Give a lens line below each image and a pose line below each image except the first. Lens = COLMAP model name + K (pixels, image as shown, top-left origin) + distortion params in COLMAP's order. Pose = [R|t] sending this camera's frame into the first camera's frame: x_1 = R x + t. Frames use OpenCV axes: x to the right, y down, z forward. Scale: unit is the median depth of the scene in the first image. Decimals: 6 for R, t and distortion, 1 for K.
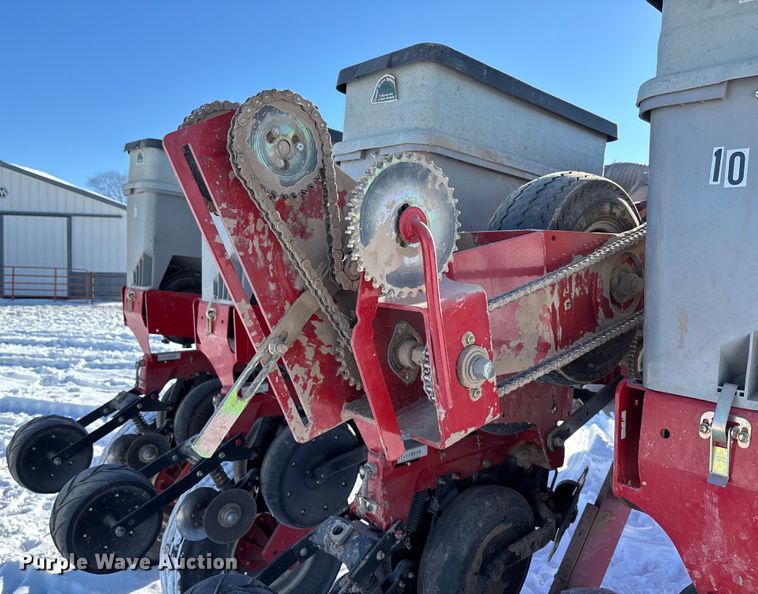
lens RADIAL K [[595.8, 0, 379.0], [0, 595.8, 297.0], [0, 0, 1]] dist [0.002214, -0.001723]
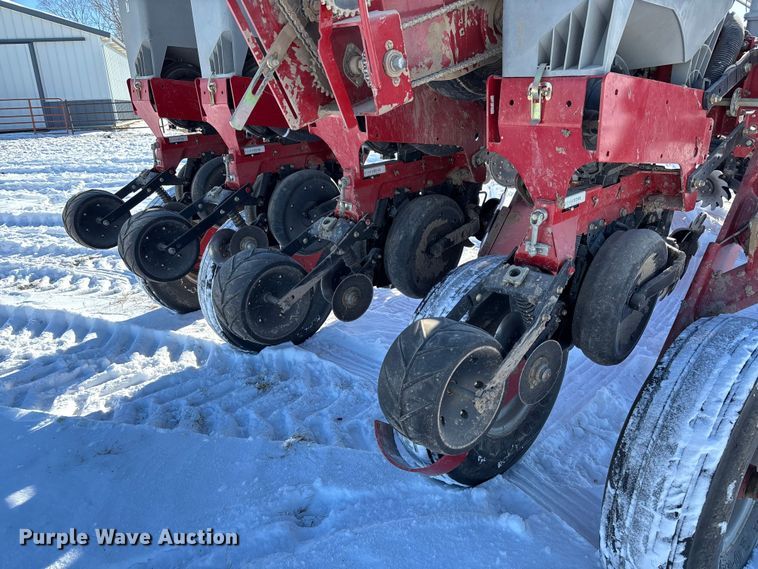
lens RADIAL K [[562.7, 0, 392.5], [0, 562.7, 285.2], [0, 0, 1]] dist [0.049358, -0.065426]
pose [[0.996771, -0.071335, 0.036860, 0.027955], [0.057575, 0.954941, 0.291158, 0.127007], [-0.055969, -0.288095, 0.955965, -0.350061]]
